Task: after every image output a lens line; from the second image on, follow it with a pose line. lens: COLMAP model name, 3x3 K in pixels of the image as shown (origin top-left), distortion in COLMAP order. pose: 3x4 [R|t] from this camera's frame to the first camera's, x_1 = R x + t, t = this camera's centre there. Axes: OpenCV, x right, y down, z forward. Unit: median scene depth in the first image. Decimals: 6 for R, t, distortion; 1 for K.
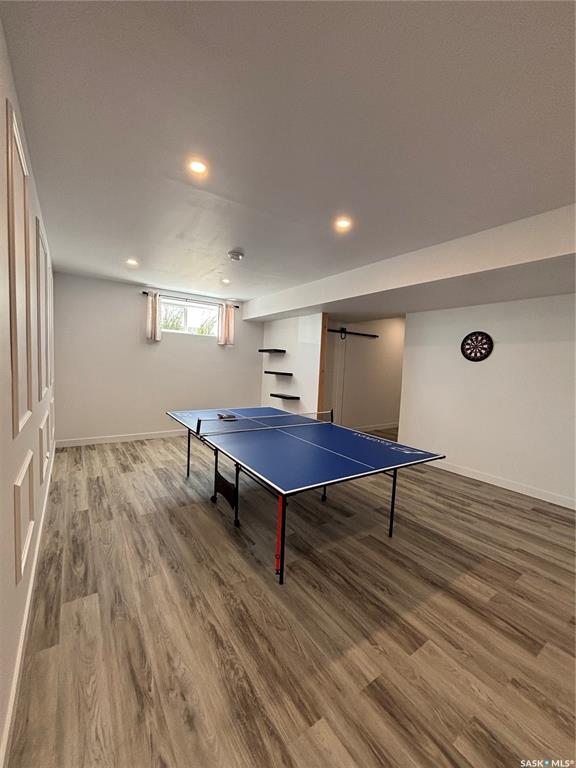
lens RADIAL K [[307.2, 0, 288.0], [0, 307.2, 384.0], [0, 0, 1]] dist [0.002354, -0.000338]
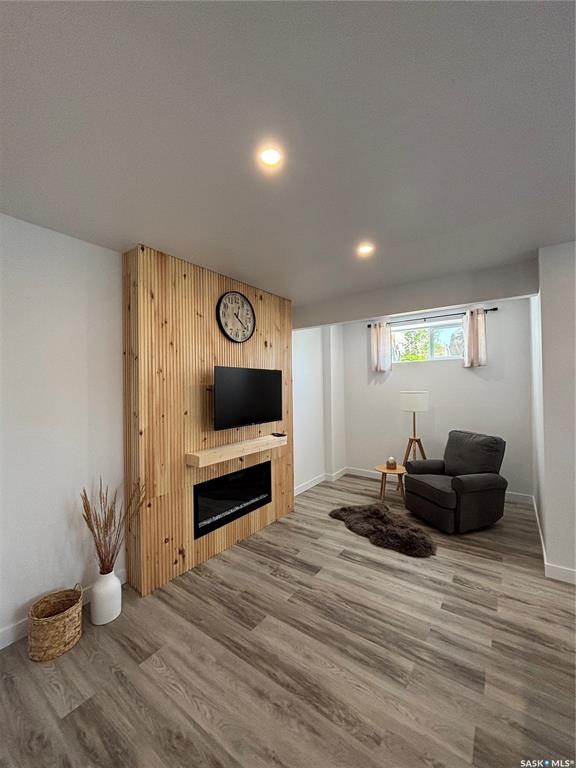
lens RADIAL K [[307.2, 0, 288.0], [0, 307.2, 384.0], [0, 0, 1]] dist [0.002354, -0.000338]
pose [[-0.941860, -0.025623, -0.335028, 0.669525], [-0.043931, 0.997920, 0.047181, -0.074988], [0.333123, 0.059156, -0.941026, 0.865695]]
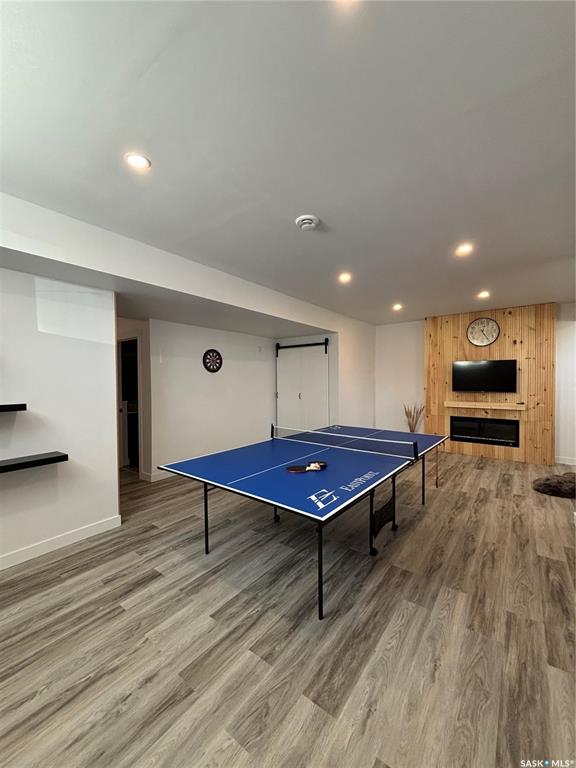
lens RADIAL K [[307.2, 0, 288.0], [0, 307.2, 384.0], [0, 0, 1]] dist [0.002354, -0.000338]
pose [[-0.302474, -0.049477, 0.951873, -0.989962], [0.061803, 0.995532, 0.071385, -0.138058], [-0.951152, 0.080420, -0.298065, 1.535994]]
